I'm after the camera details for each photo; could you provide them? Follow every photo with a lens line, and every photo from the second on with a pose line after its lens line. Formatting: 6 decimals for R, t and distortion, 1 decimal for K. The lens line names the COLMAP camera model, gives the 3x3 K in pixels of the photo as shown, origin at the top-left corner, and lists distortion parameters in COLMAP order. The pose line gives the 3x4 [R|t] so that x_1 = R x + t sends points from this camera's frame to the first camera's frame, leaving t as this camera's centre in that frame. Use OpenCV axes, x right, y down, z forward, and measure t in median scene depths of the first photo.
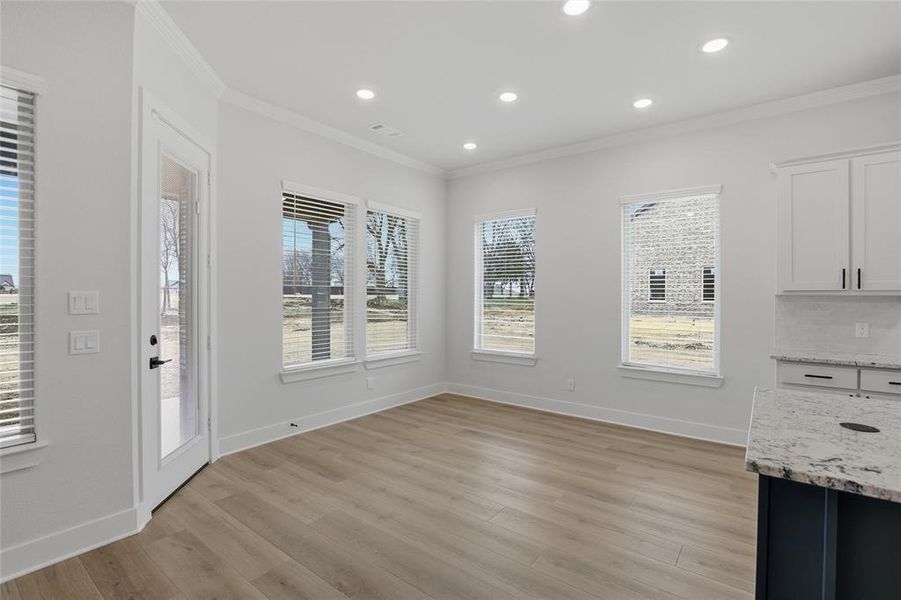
lens RADIAL K [[418.8, 0, 447.6], [0, 418.8, 298.2], [0, 0, 1]] dist [-0.016242, -0.001047]
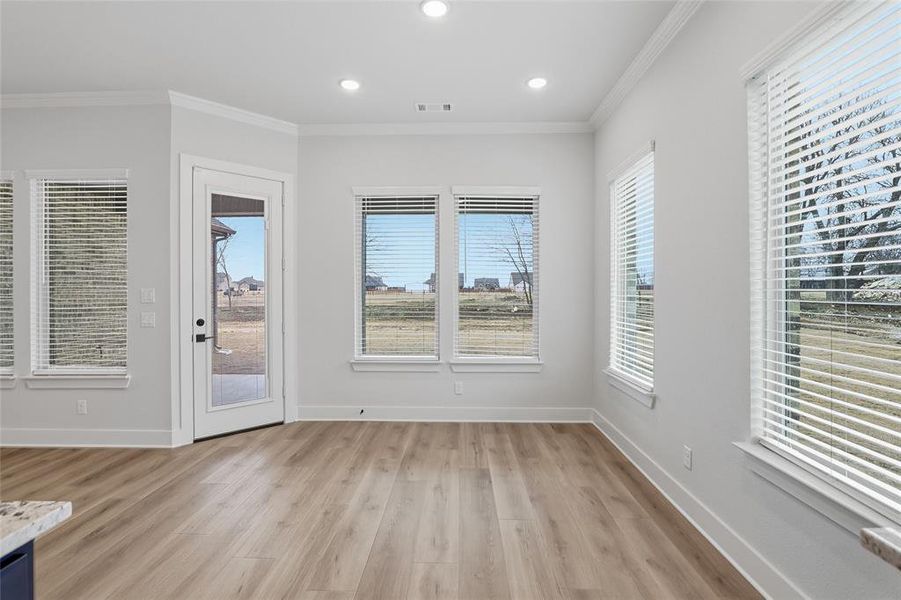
lens RADIAL K [[425.8, 0, 449.9], [0, 425.8, 294.0], [0, 0, 1]] dist [-0.010312, 0.000099]
pose [[0.594777, -0.002417, -0.803887, 0.629248], [-0.000047, 0.999995, -0.003042, 0.003660], [0.803891, 0.001847, 0.594774, 0.508591]]
